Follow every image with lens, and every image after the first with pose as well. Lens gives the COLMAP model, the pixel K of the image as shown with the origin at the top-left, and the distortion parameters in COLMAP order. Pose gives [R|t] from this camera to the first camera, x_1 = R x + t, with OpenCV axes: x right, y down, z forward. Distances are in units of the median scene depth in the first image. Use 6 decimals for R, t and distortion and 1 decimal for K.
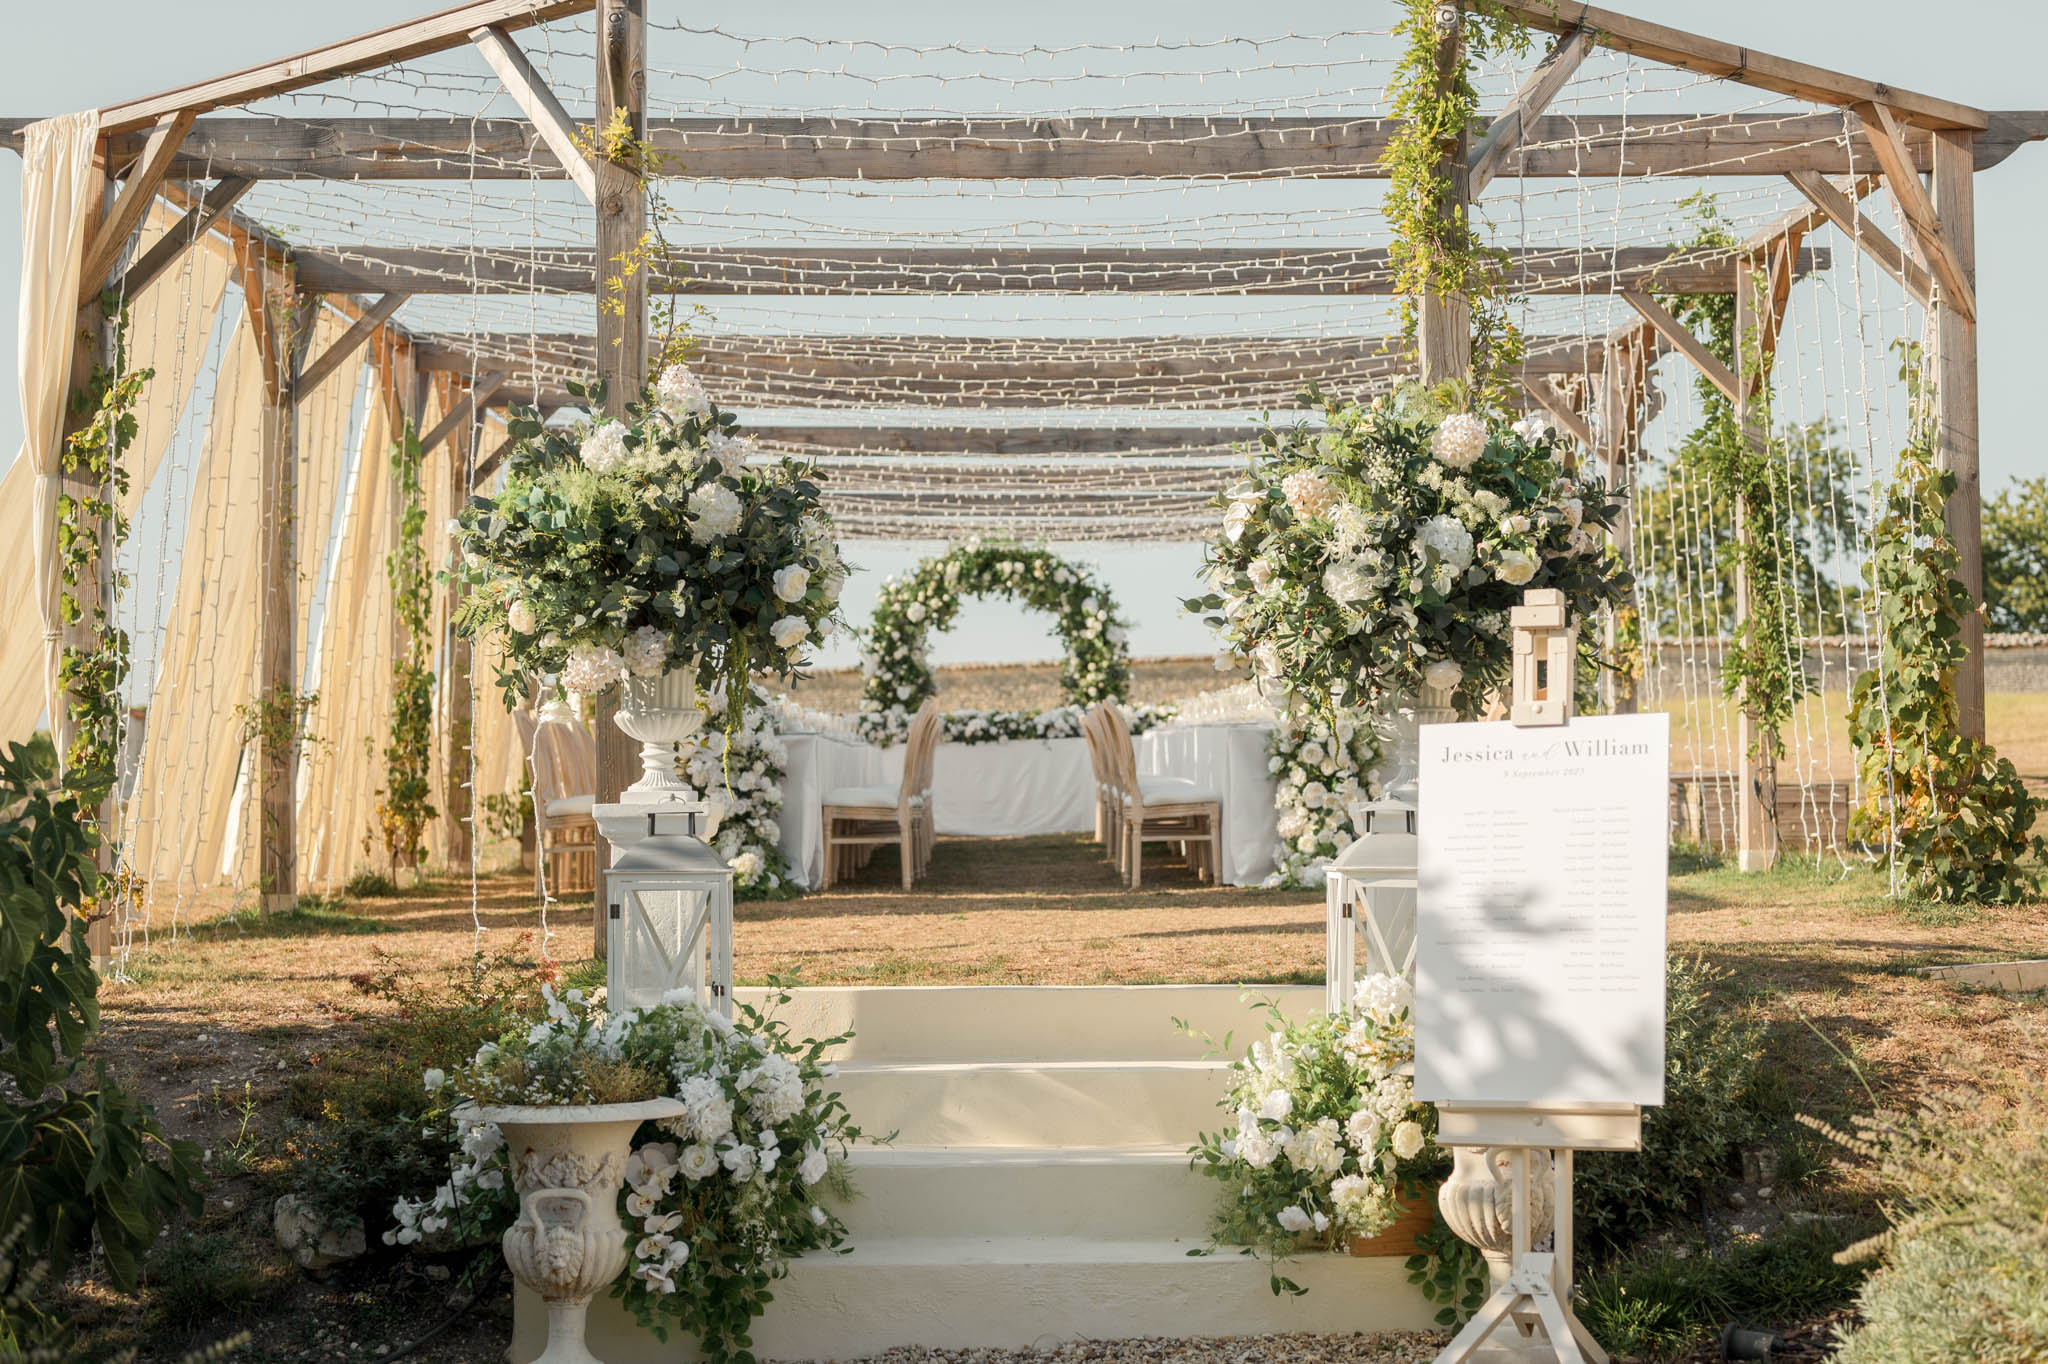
lens RADIAL K [[3094.4, 0, 1022.1], [0, 3094.4, 677.9], [0, 0, 1]] dist [-0.005041, 0.000000]
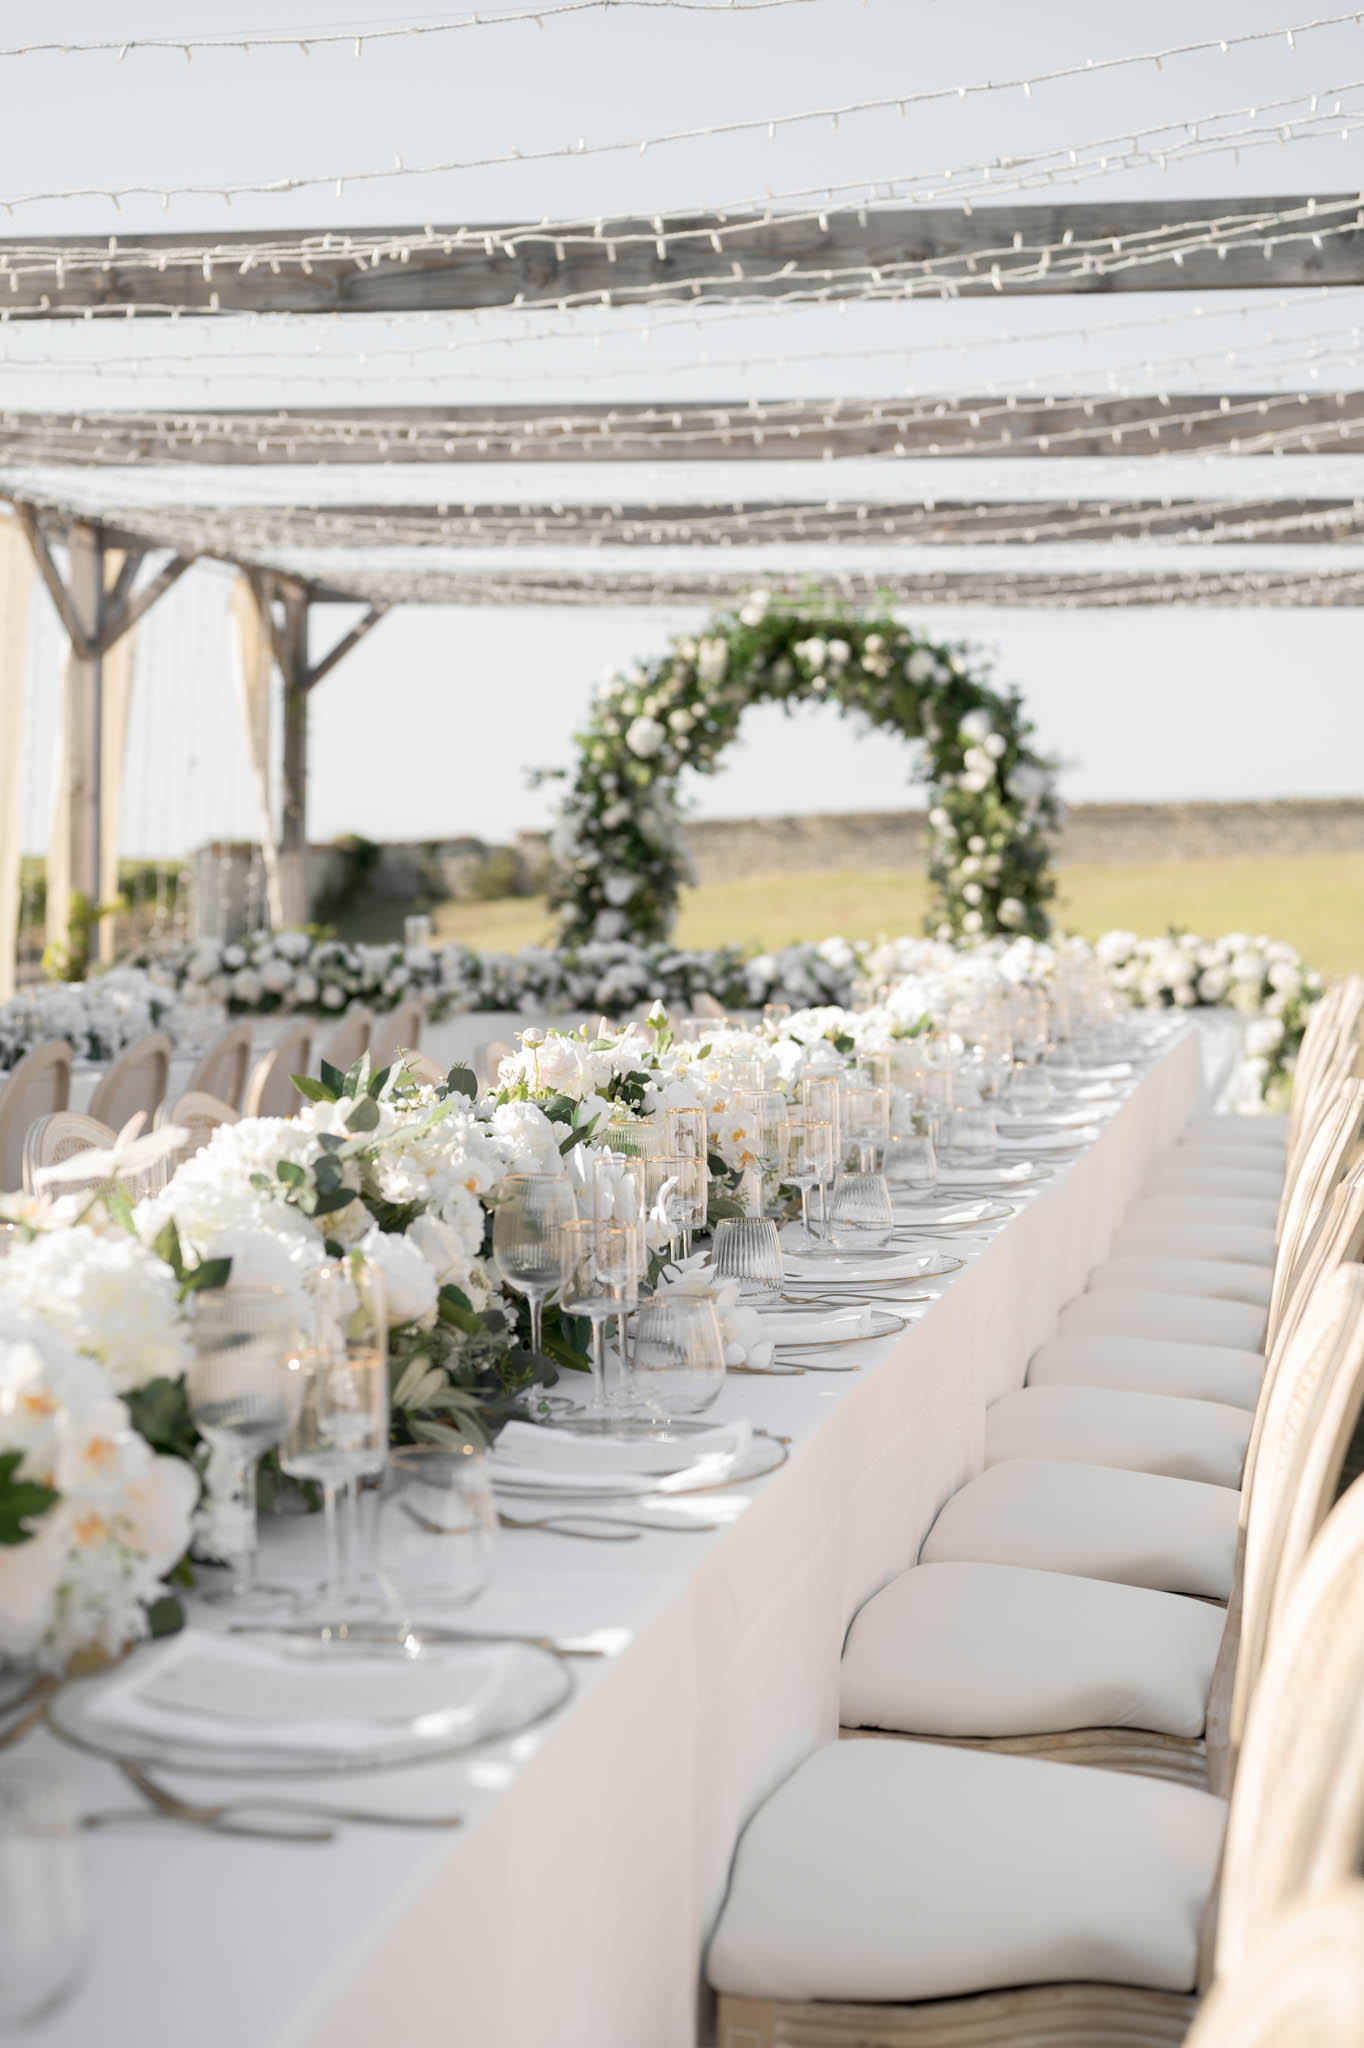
lens RADIAL K [[3123.2, 0, 679.1], [0, 3123.2, 1028.1], [0, 0, 1]] dist [0.026846, 0.000000]
pose [[0.979172, 0.023731, -0.201639, 0.079982], [-0.009230, 0.997322, 0.072556, -0.010464], [0.202820, -0.069184, 0.976769, 0.477292]]
